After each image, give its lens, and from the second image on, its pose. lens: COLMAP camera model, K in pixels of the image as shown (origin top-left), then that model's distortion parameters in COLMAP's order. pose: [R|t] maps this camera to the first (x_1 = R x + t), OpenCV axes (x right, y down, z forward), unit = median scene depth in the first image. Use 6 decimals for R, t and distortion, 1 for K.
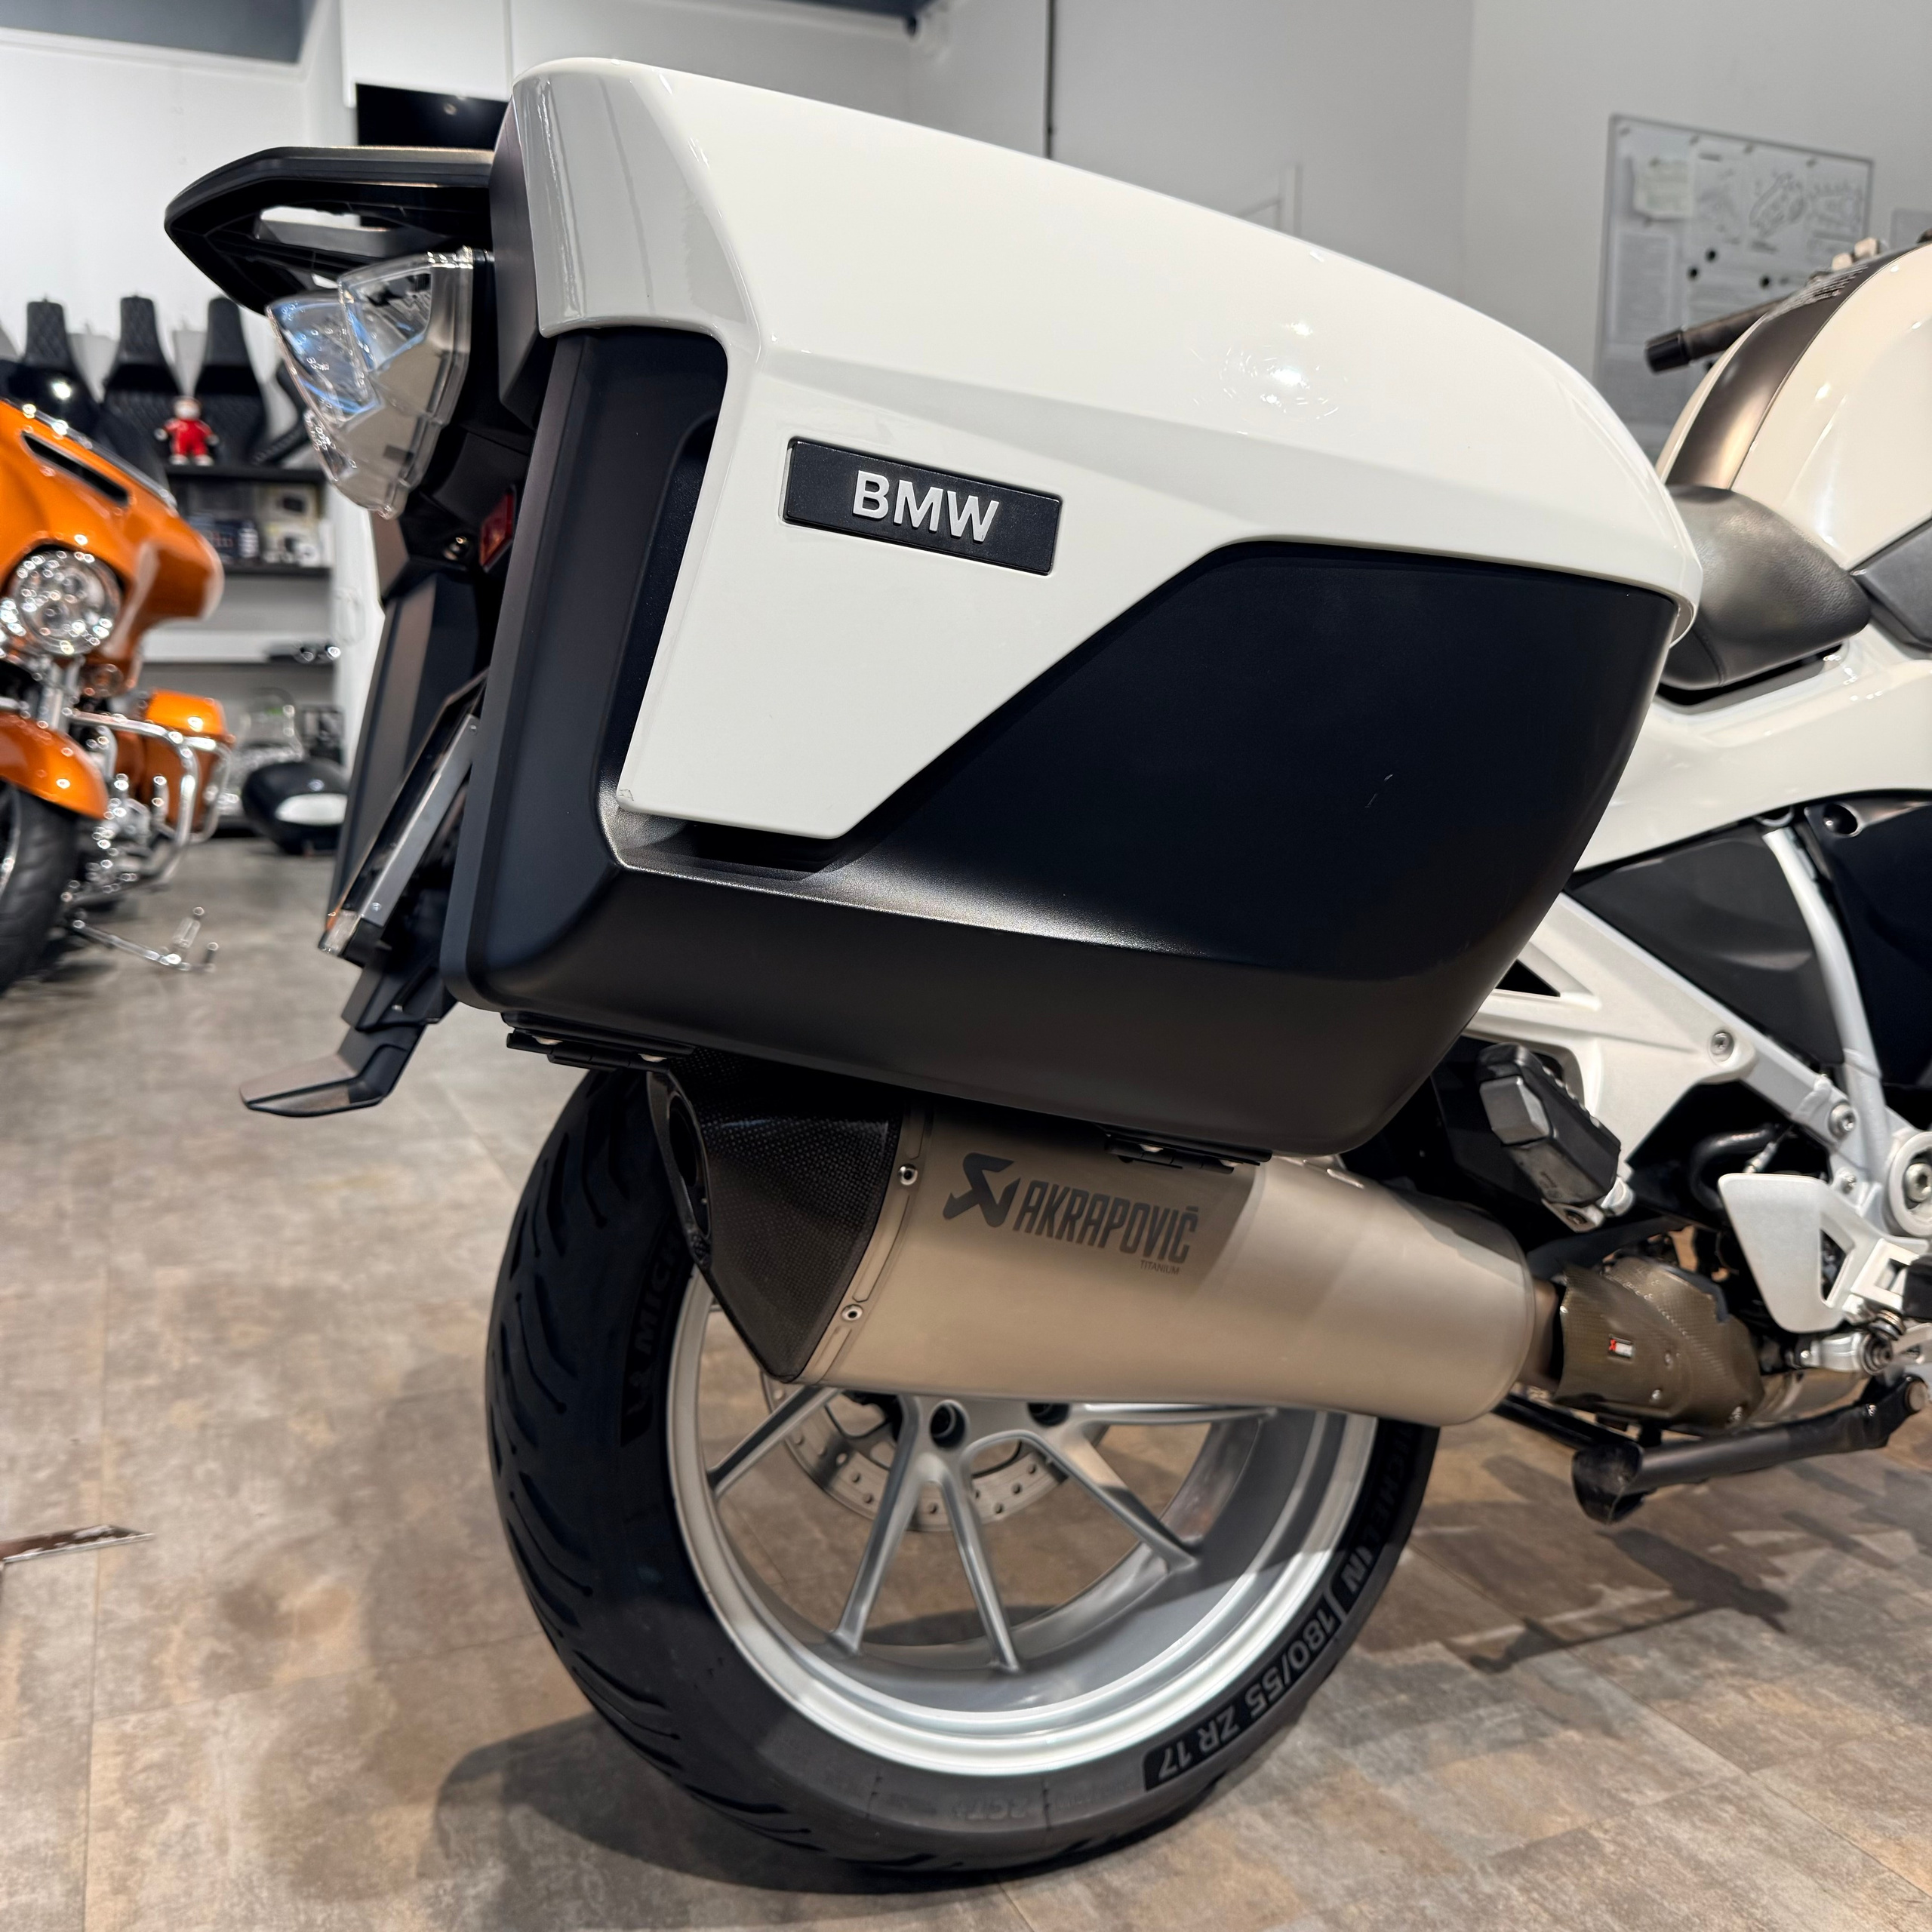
lens RADIAL K [[1812.9, 0, 971.6], [0, 1812.9, 964.0], [0, 0, 1]] dist [0.085417, -0.172155]
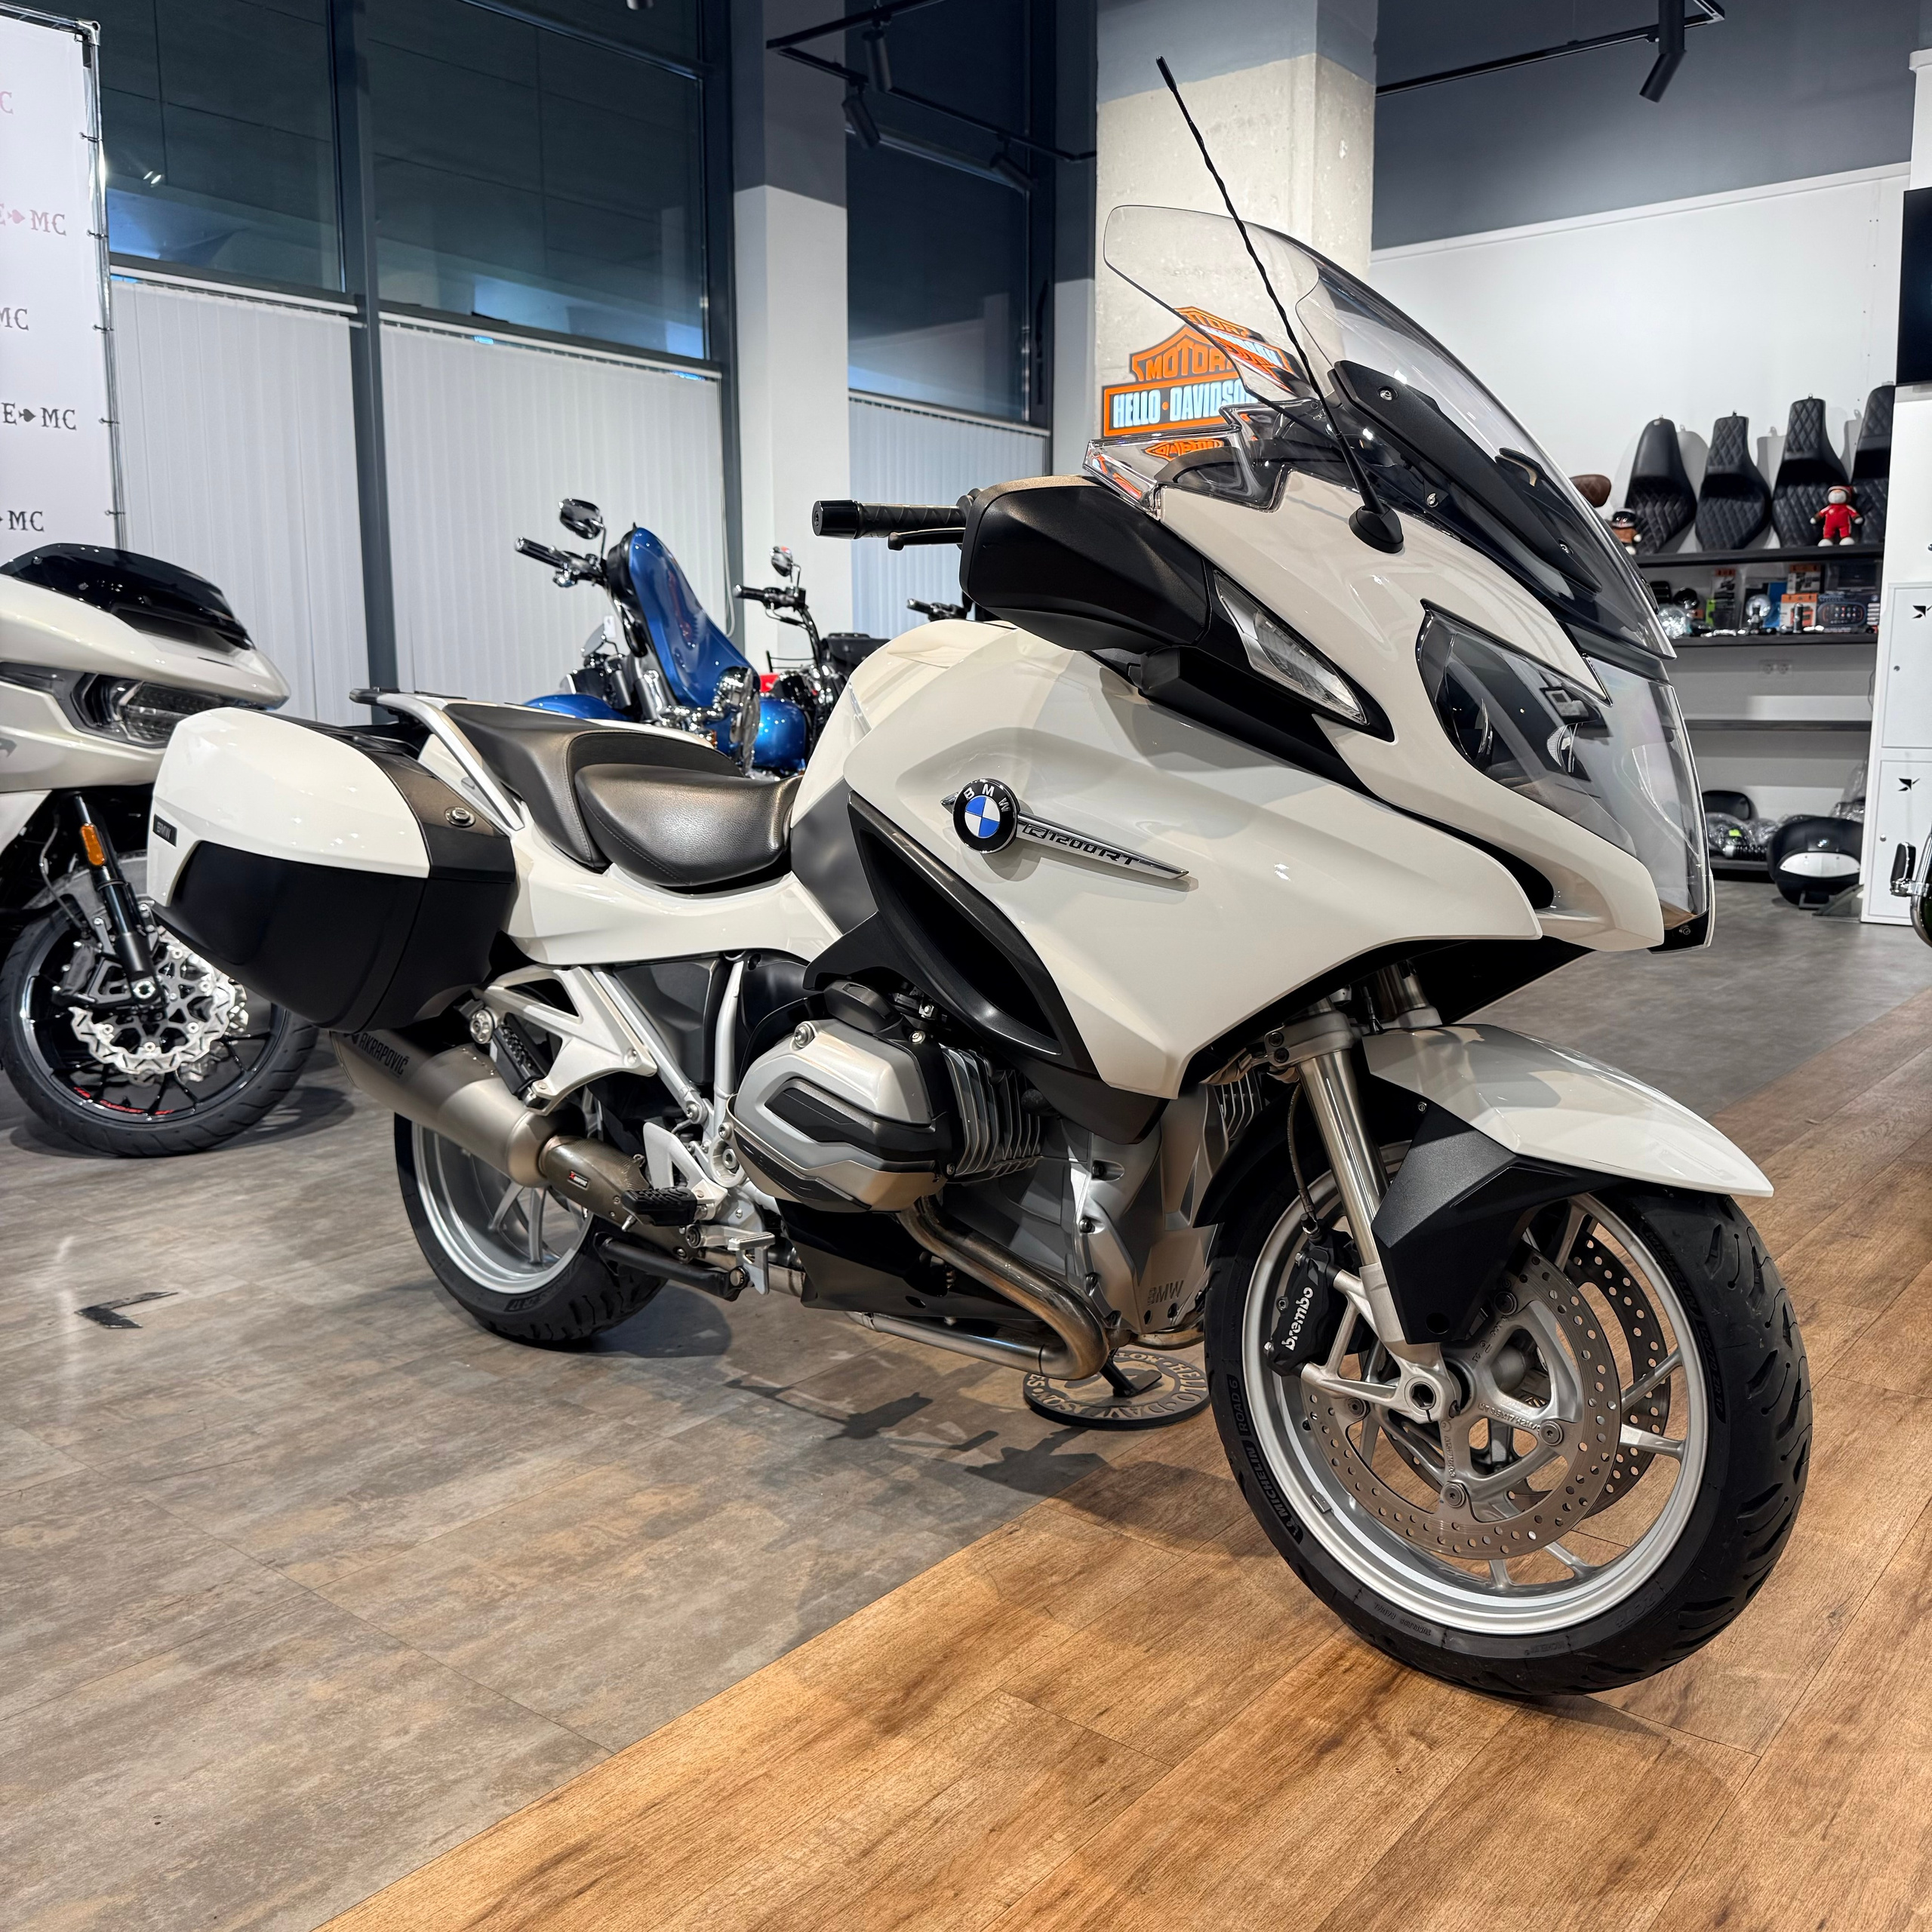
lens RADIAL K [[1779.7, 0, 968.4], [0, 1779.7, 962.9], [0, 0, 1]] dist [0.176232, -0.340643]
pose [[0.450611, 0.126584, -0.883700, 2.262098], [-0.130896, 0.988566, 0.074860, -0.250769], [0.883072, 0.081941, 0.462028, 0.363419]]
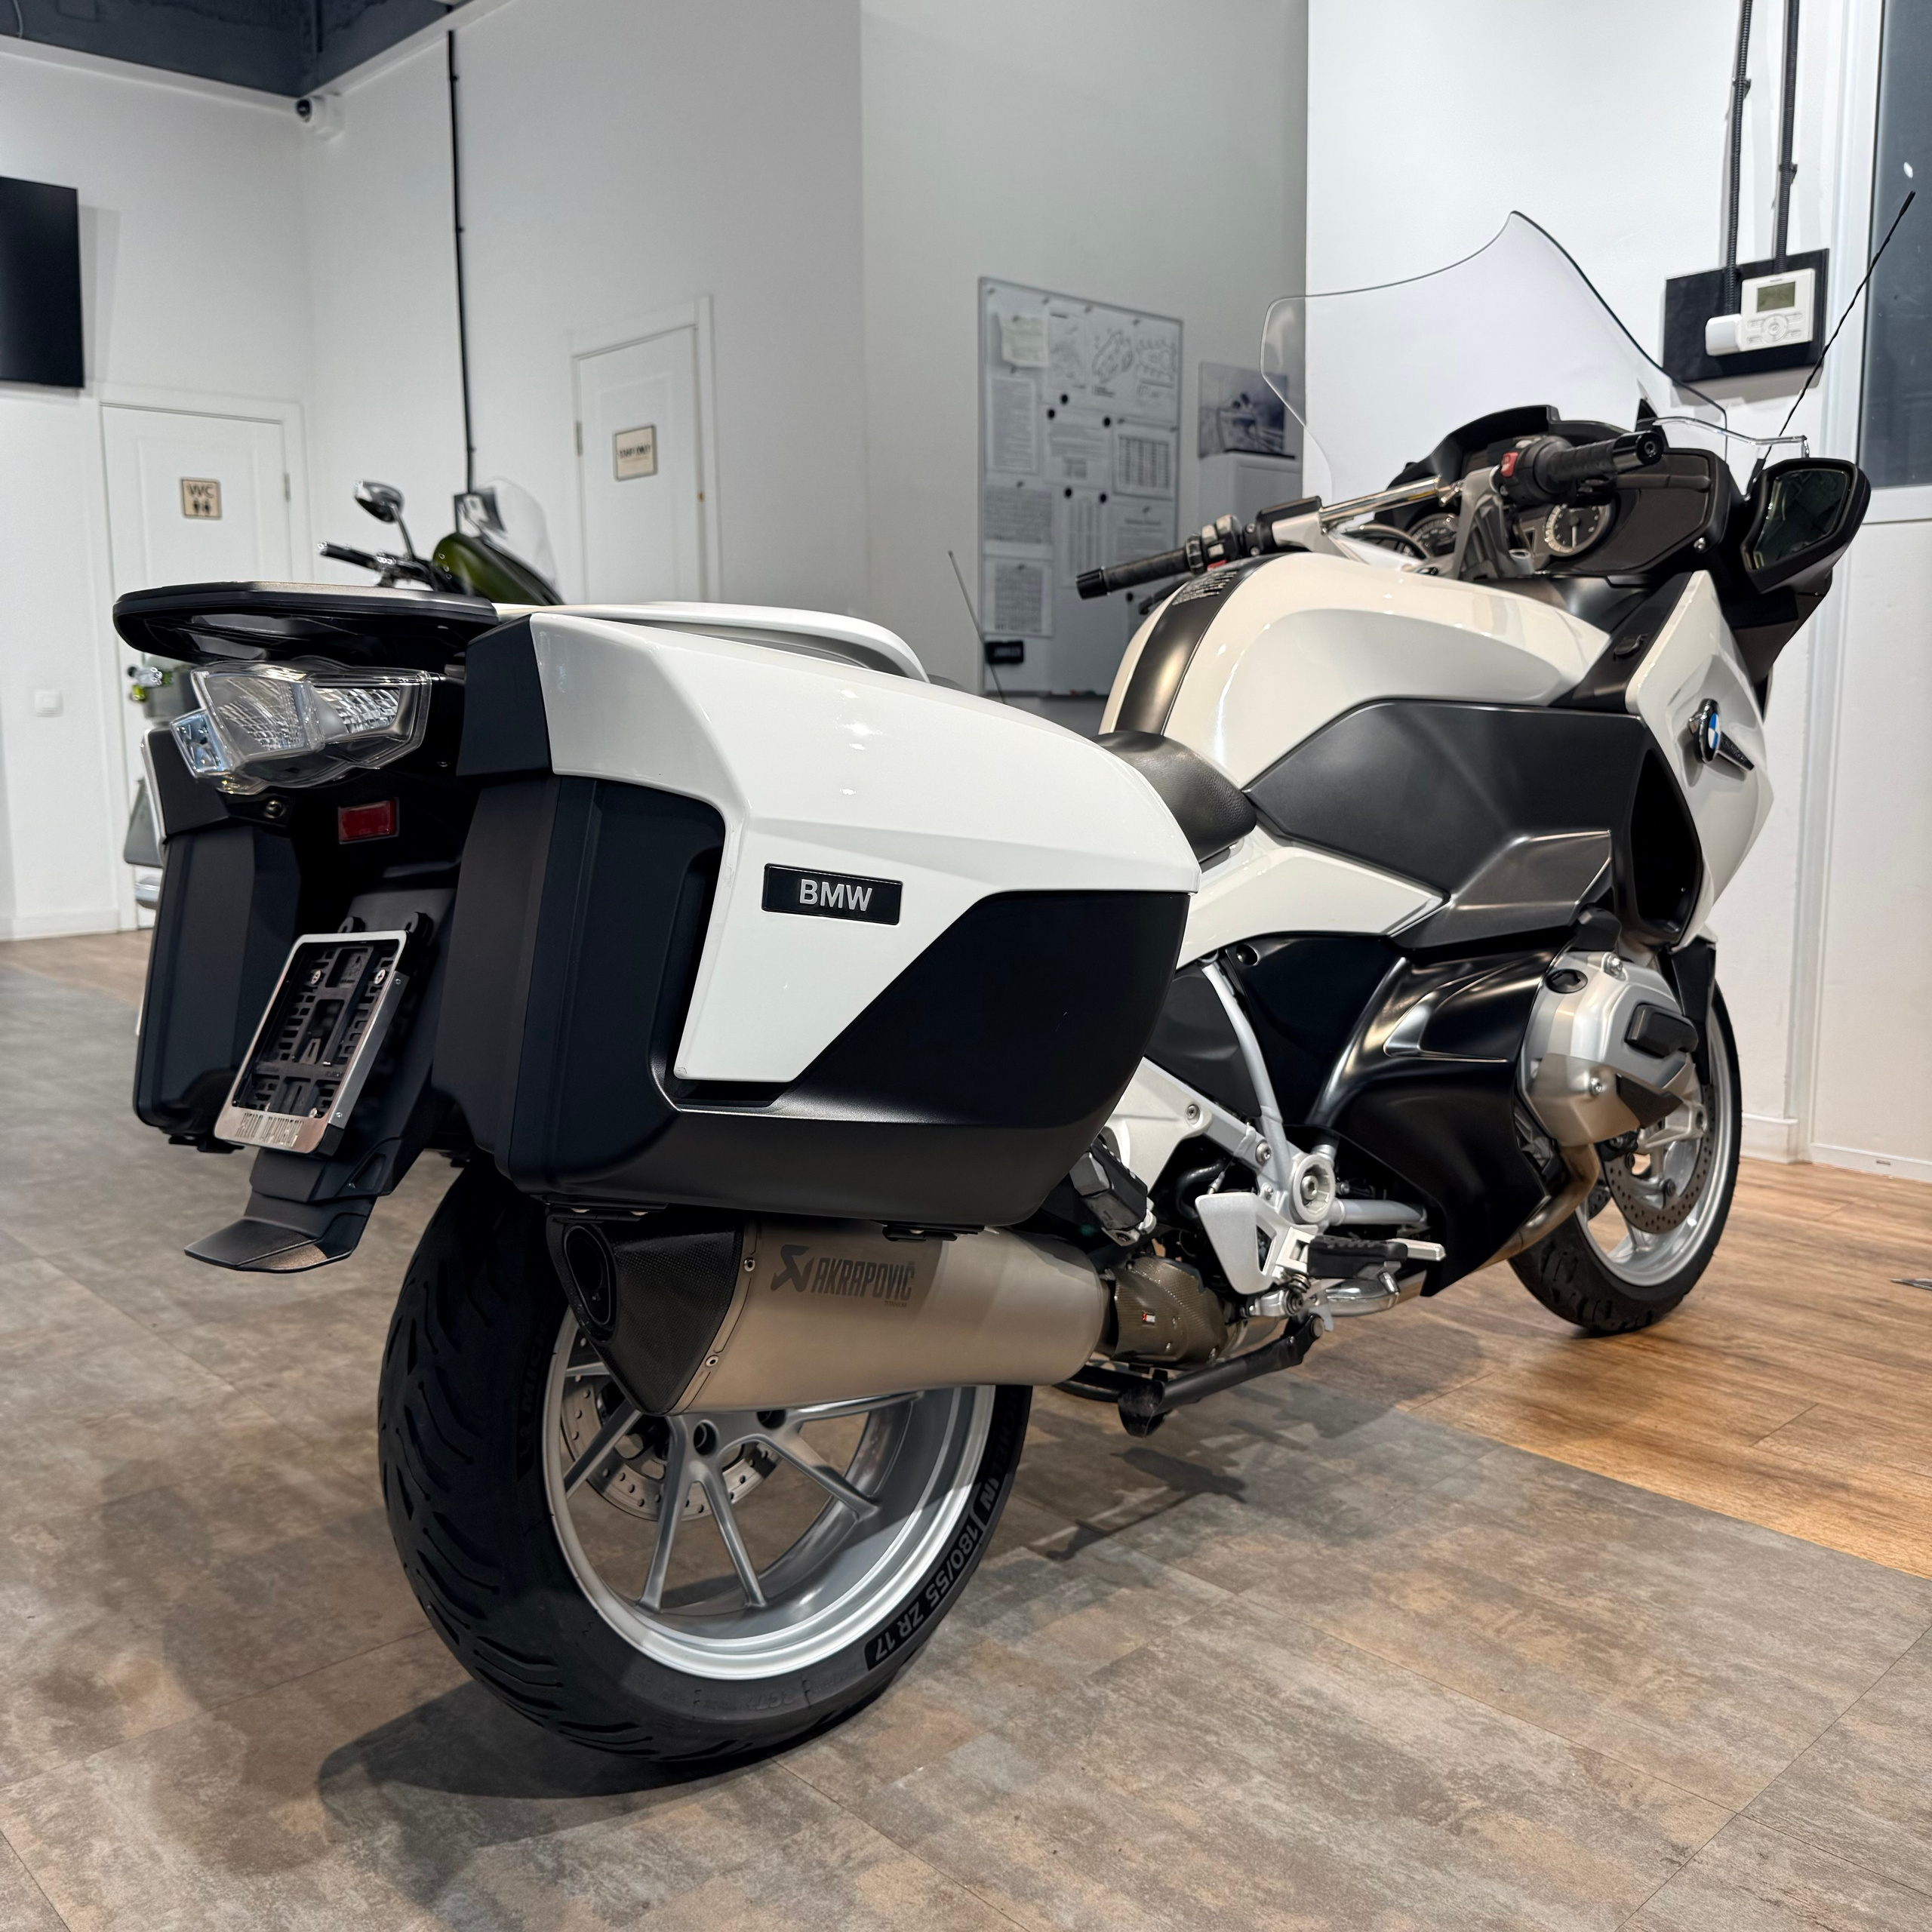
lens RADIAL K [[1796.5, 0, 969.4], [0, 1796.5, 963.2], [0, 0, 1]] dist [0.108571, -0.196000]
pose [[0.944012, -0.060265, 0.324360, -0.239689], [0.064654, 0.997904, -0.002760, -0.085542], [-0.323514, 0.023577, 0.945930, -0.357513]]
